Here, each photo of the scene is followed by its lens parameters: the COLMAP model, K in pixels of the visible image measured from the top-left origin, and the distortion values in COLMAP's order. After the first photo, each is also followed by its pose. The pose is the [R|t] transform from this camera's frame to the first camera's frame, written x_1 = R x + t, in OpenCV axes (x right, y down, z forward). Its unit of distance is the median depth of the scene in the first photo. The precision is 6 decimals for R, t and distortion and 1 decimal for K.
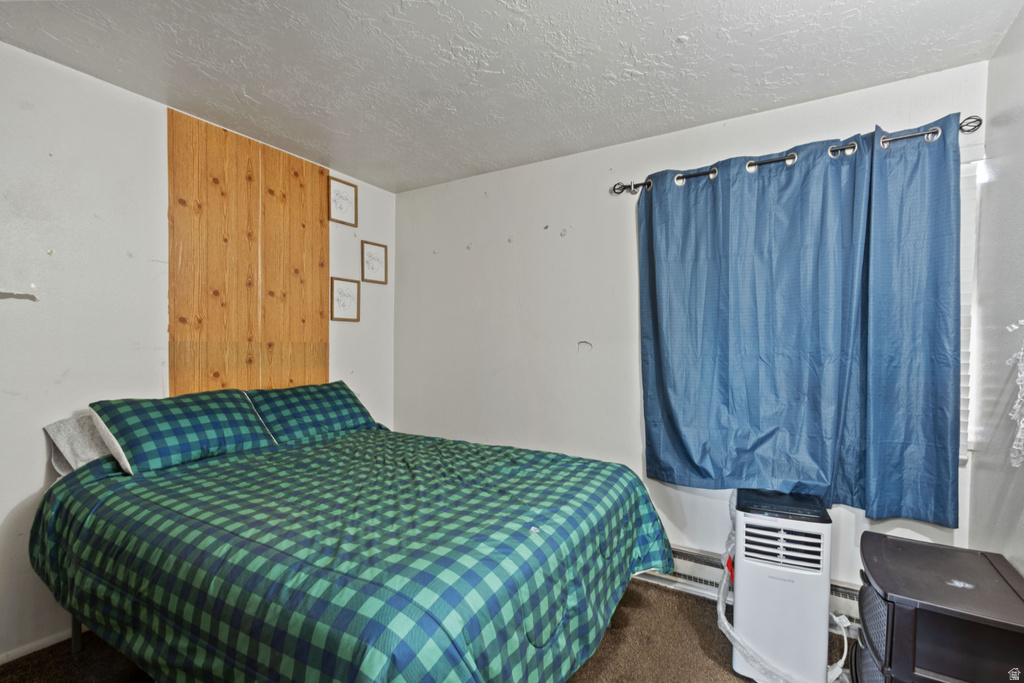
lens RADIAL K [[478.0, 0, 504.4], [0, 478.0, 367.8], [0, 0, 1]] dist [0.007948, -0.002043]
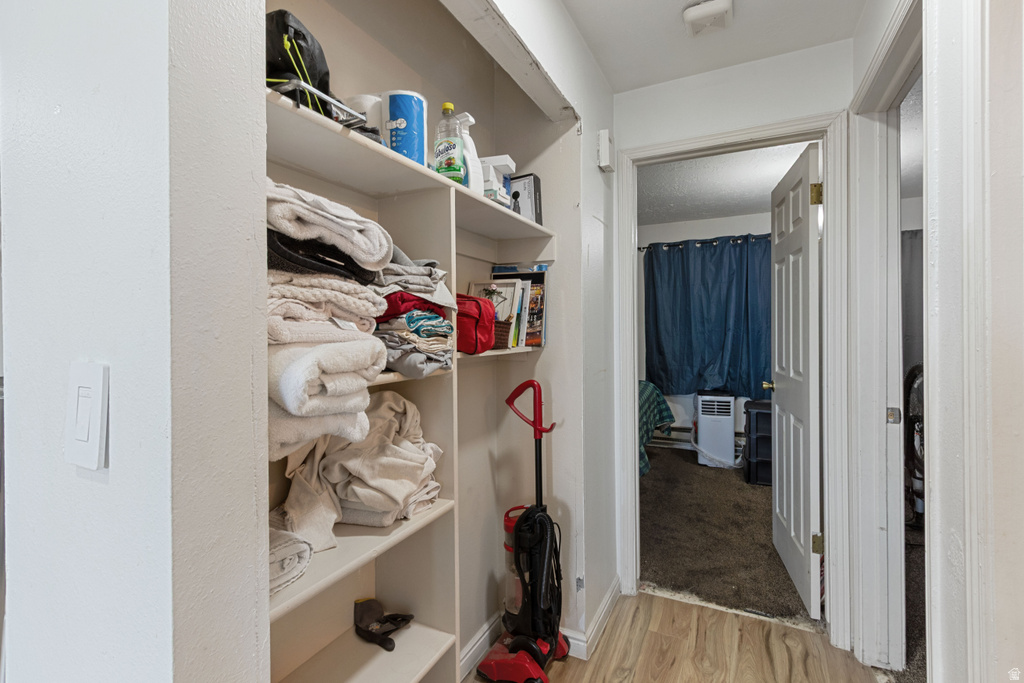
lens RADIAL K [[478.0, 0, 511.1], [0, 478.0, 332.4], [0, 0, 1]] dist [0.007948, -0.002043]
pose [[0.994696, -0.017157, 0.101415, -0.598593], [0.020439, 0.999298, -0.031412, 0.032483], [-0.100805, 0.033318, 0.994348, -1.139475]]
